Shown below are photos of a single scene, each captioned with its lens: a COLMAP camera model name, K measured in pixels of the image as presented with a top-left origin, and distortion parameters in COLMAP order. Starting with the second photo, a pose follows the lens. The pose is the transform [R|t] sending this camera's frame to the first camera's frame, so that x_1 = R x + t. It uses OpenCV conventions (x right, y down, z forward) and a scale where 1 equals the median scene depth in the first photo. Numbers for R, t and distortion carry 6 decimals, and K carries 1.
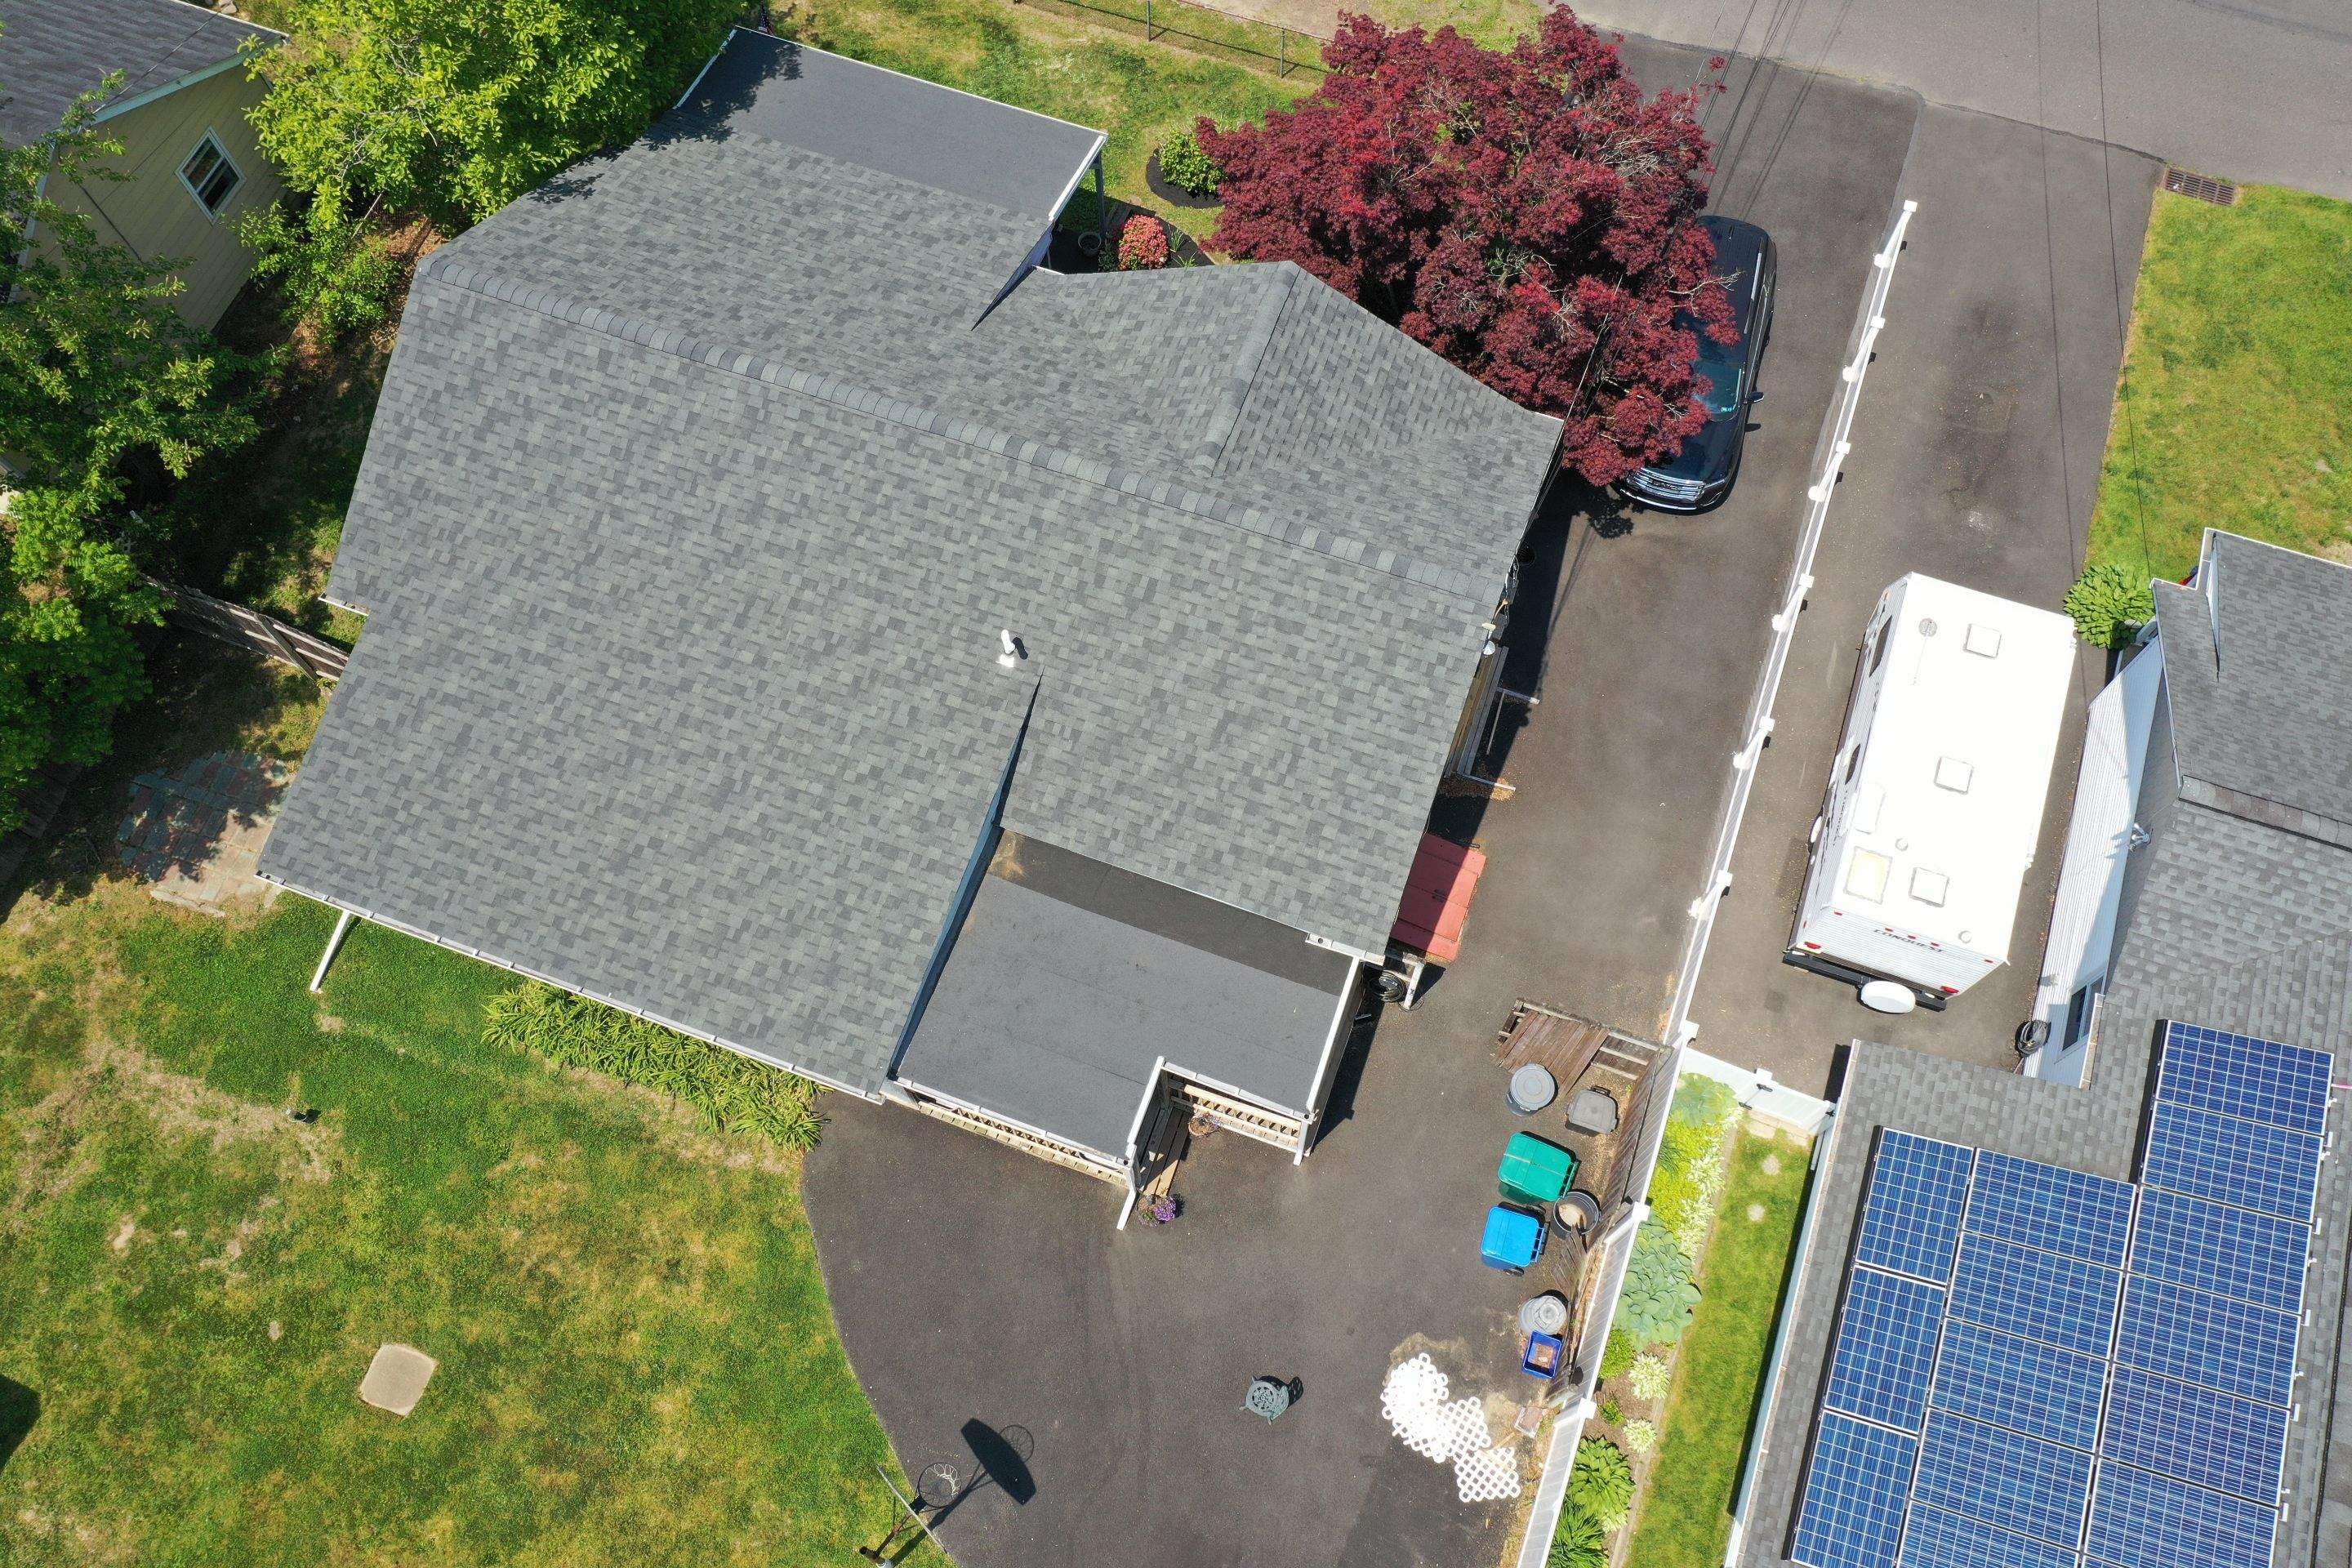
lens RADIAL K [[1862.0, 0, 1180.3], [0, 1862.0, 775.6], [0, 0, 1]] dist [0.007891, -0.000190]
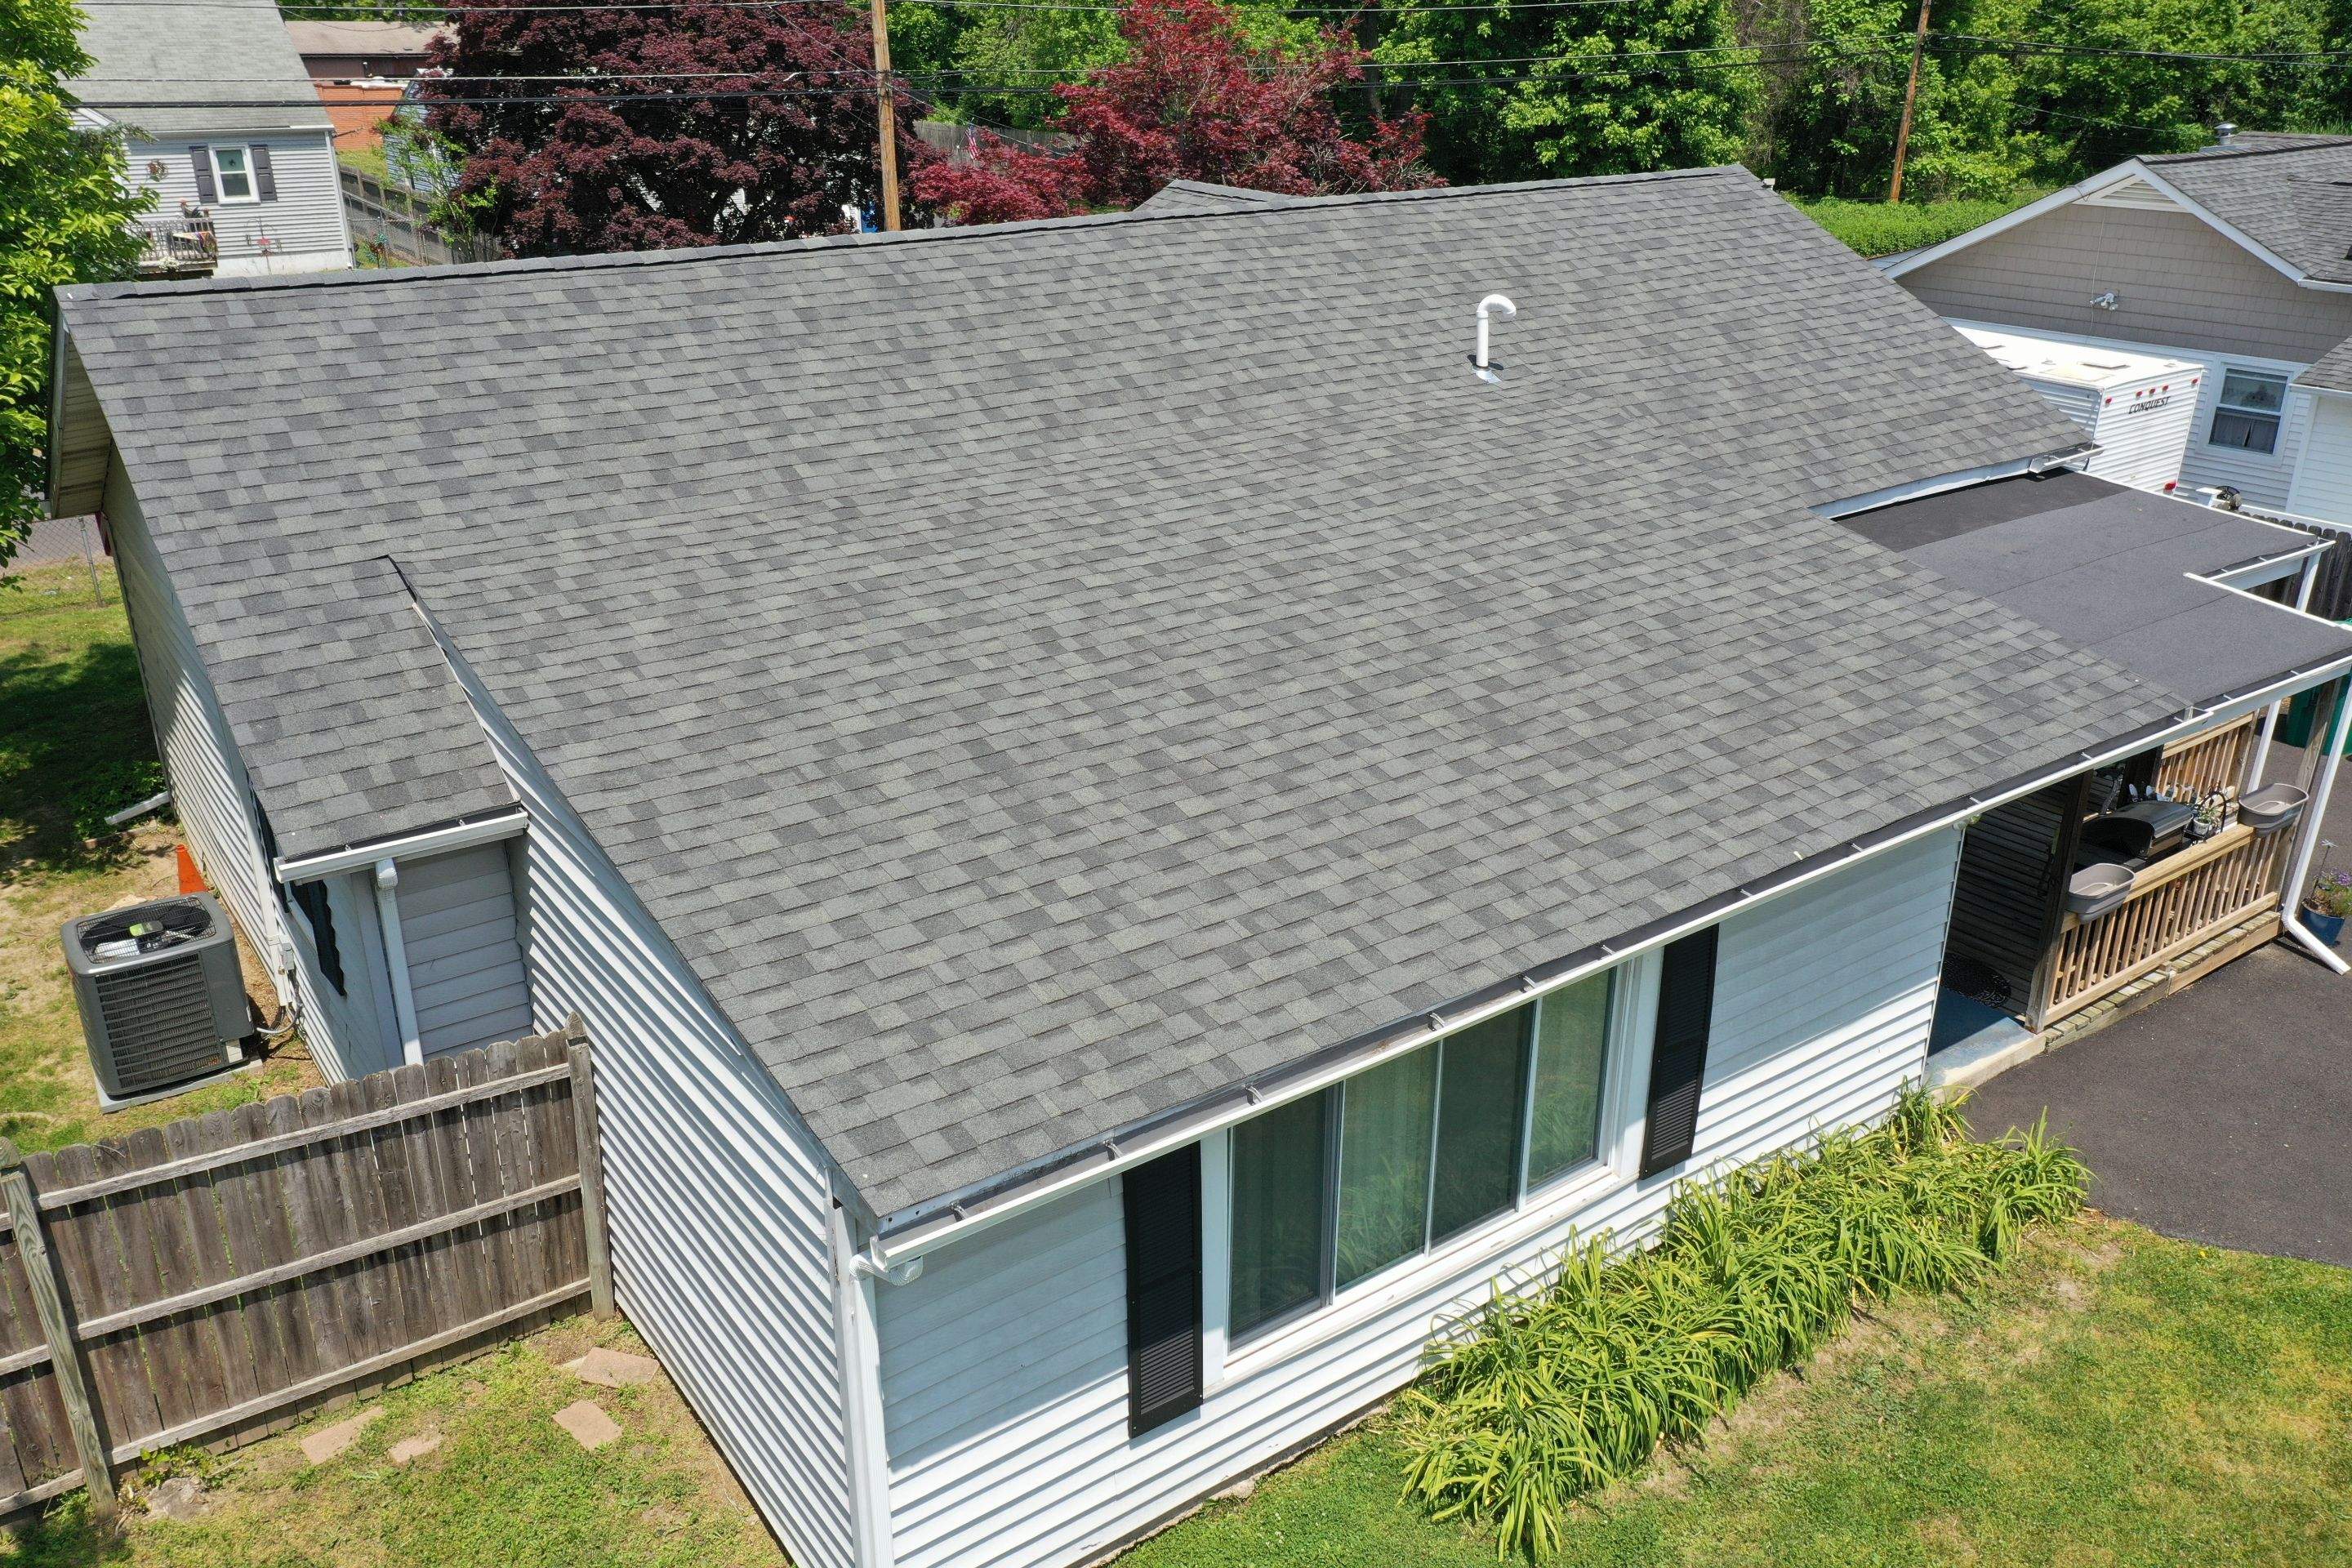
lens RADIAL K [[1854.2, 0, 1176.9], [0, 1854.2, 792.3], [0, 0, 1]] dist [0.020642, 0.009014]
pose [[0.563372, -0.316801, 0.763052, -0.646923], [0.754874, 0.572768, -0.319534, 0.130653], [-0.335823, 0.756025, 0.561827, 0.777849]]
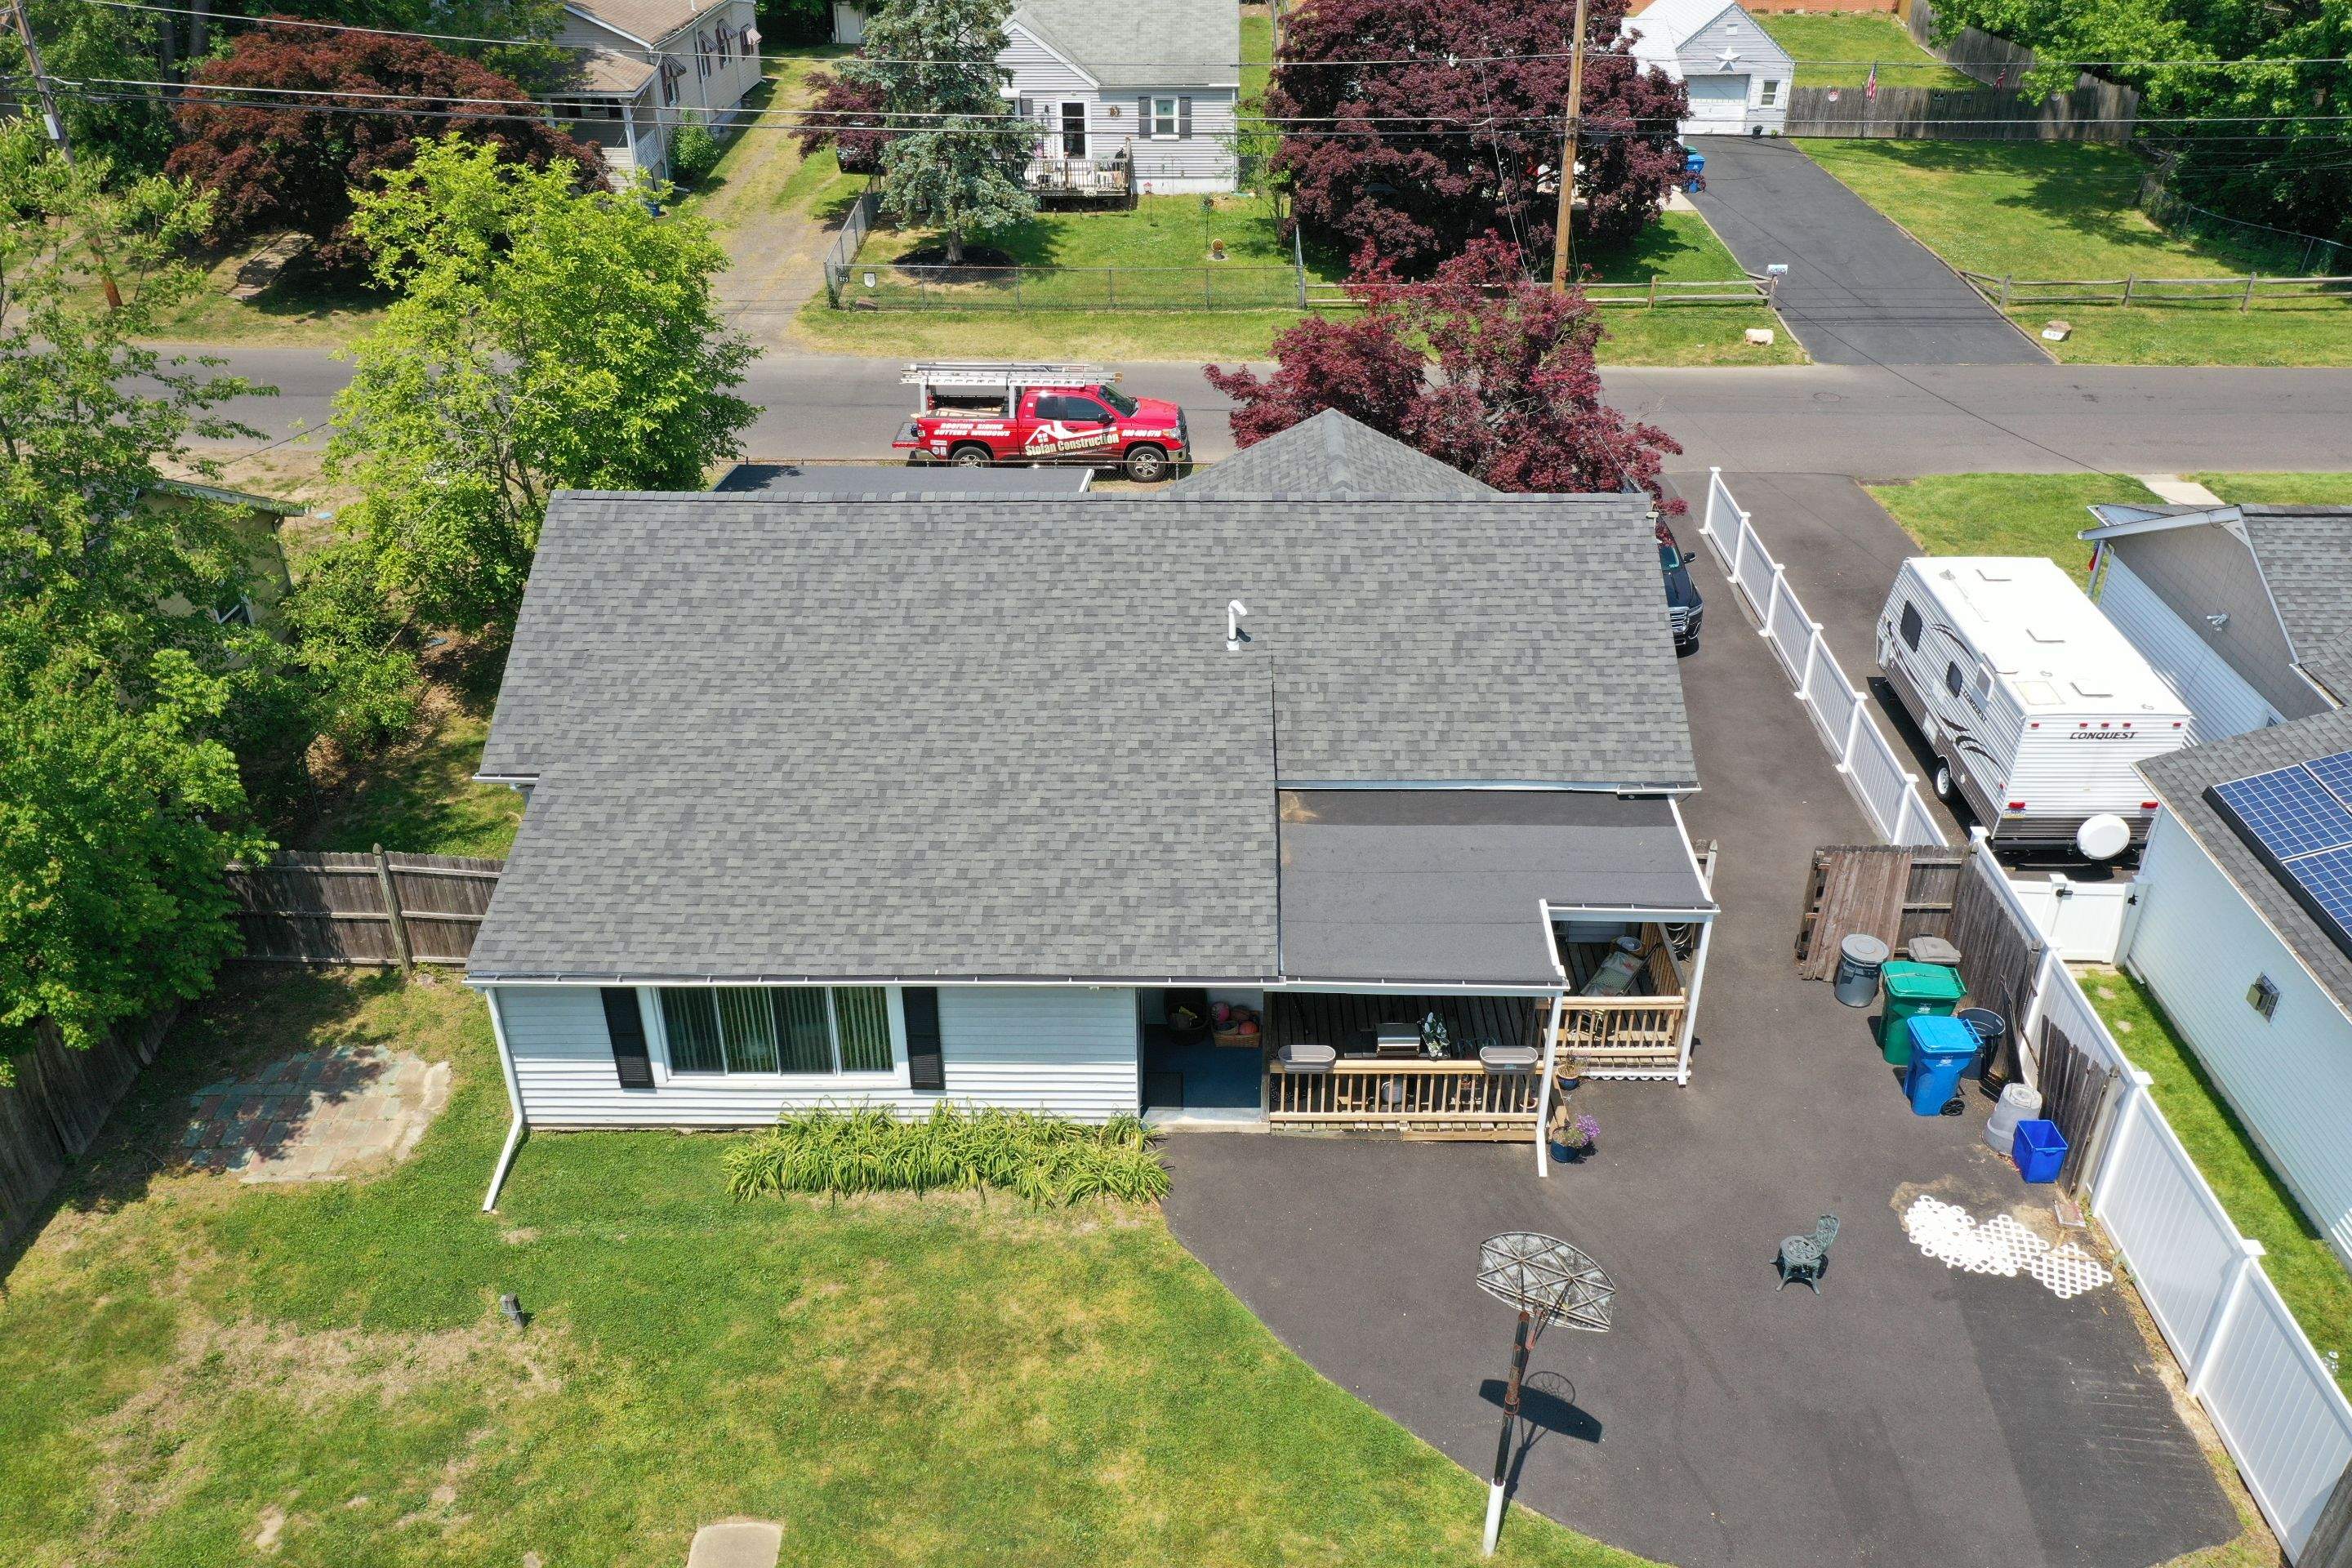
lens RADIAL K [[1856.4, 0, 1181.5], [0, 1856.4, 785.1], [0, 0, 1]] dist [0.010150, 0.010199]
pose [[0.943869, -0.162272, 0.287713, -0.413102], [0.299610, 0.787327, -0.538842, 0.521245], [-0.139085, 0.594798, 0.791752, 0.244515]]
